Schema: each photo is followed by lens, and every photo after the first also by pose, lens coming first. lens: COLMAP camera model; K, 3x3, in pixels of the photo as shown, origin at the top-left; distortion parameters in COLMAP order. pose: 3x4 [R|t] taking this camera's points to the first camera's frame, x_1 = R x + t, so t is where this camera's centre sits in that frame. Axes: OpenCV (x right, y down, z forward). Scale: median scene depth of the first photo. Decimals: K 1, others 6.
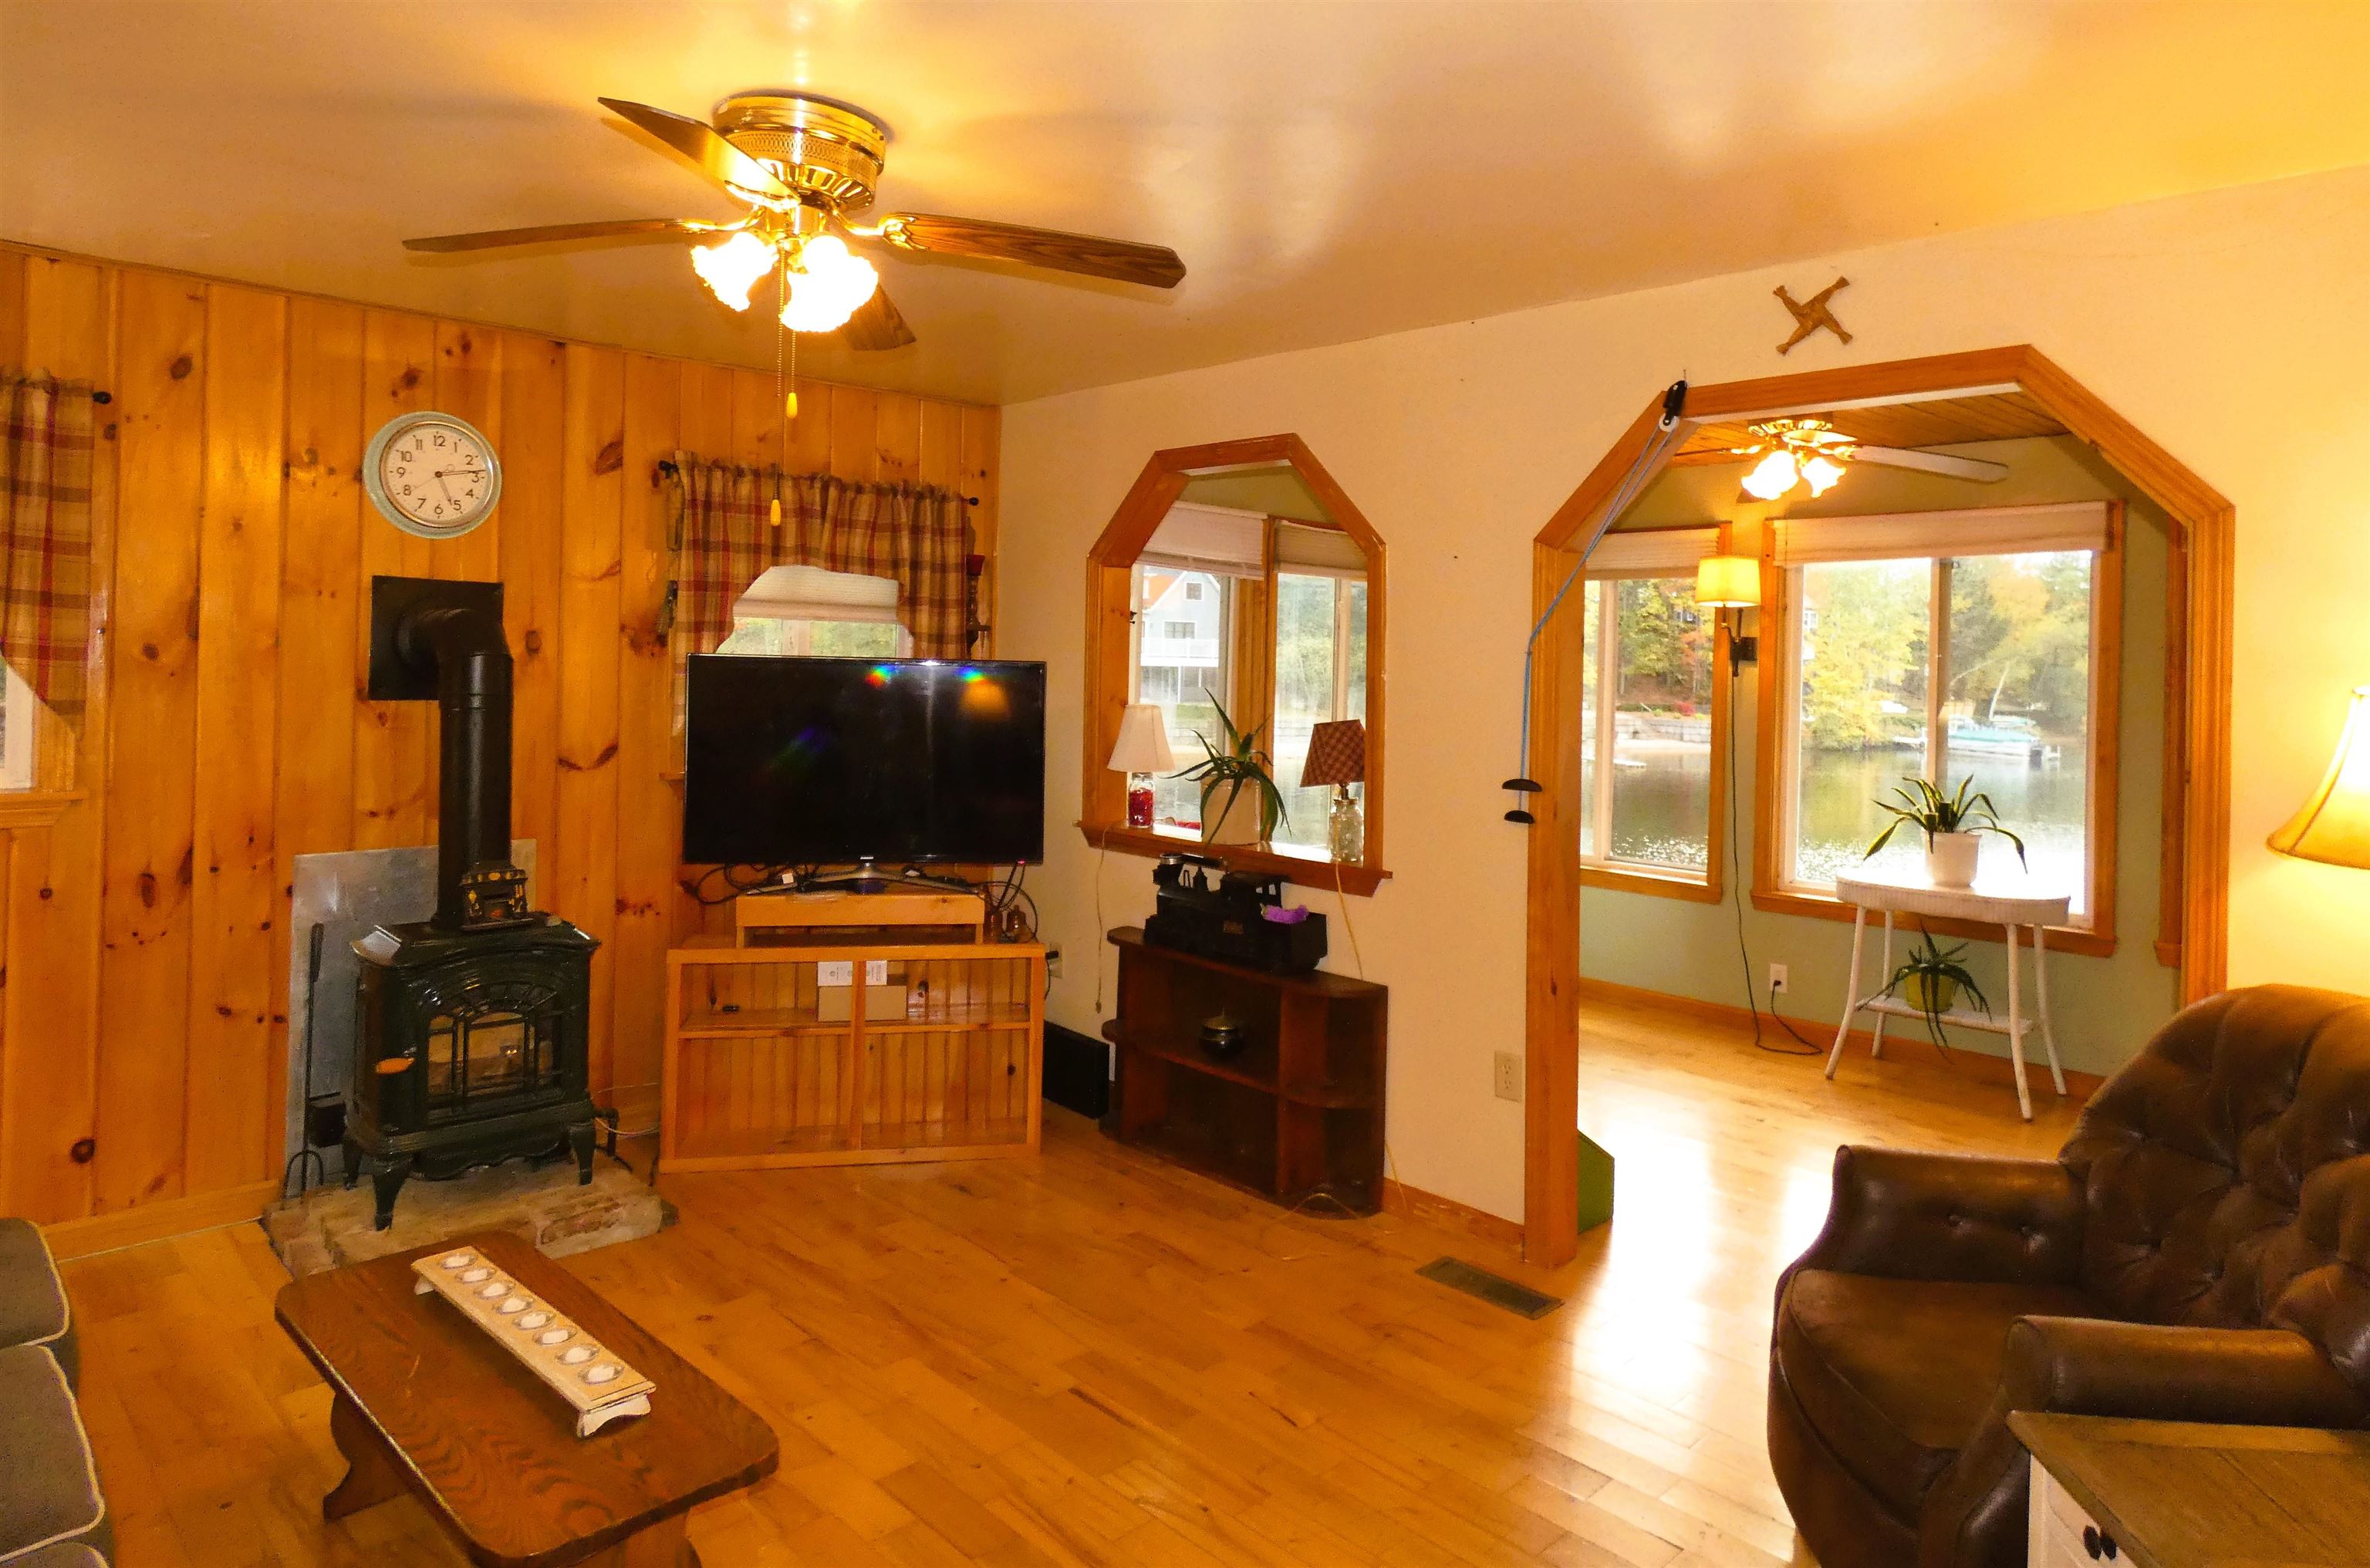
lens RADIAL K [[1442.5, 0, 1165.3], [0, 1442.5, 663.5], [0, 0, 1]] dist [-0.010520, 0.001012]
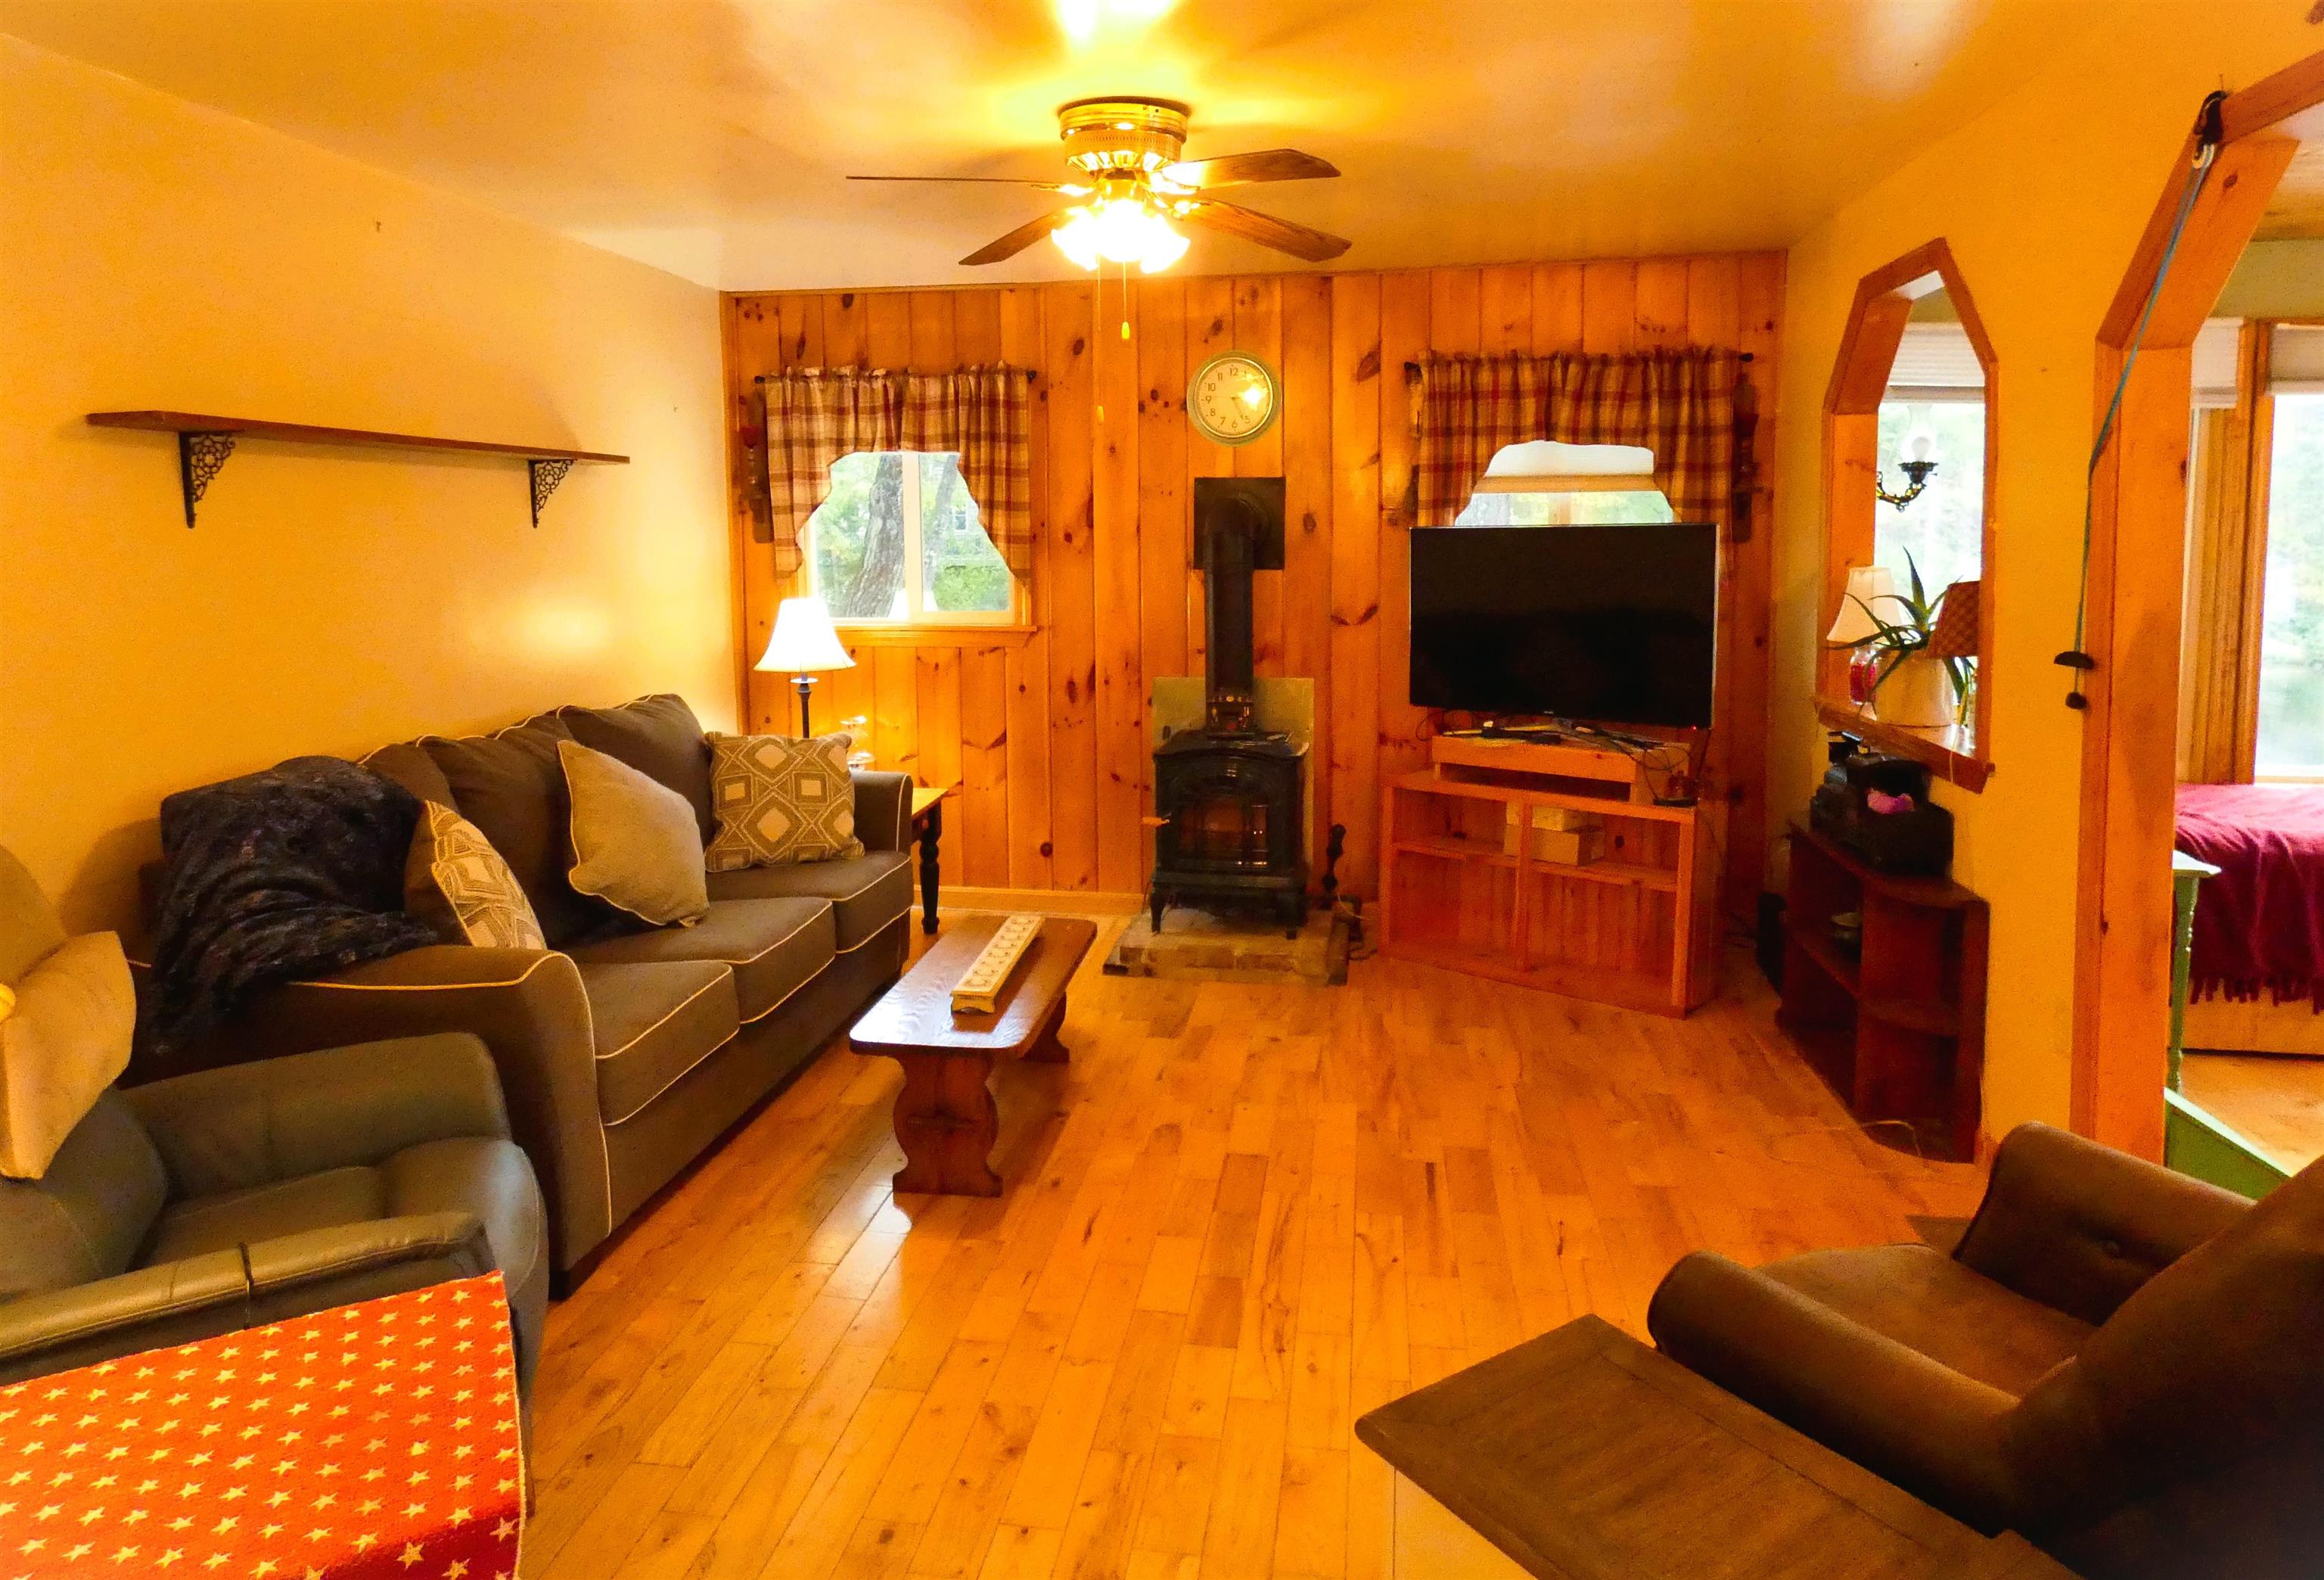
lens RADIAL K [[1412.3, 0, 1077.9], [0, 1412.3, 690.0], [0, 0, 1]] dist [0.005938, -0.029834]
pose [[0.583202, 0.058142, -0.810244, 0.465304], [0.019895, 0.996114, 0.085799, 0.021620], [0.812083, -0.066158, 0.579779, 0.107189]]
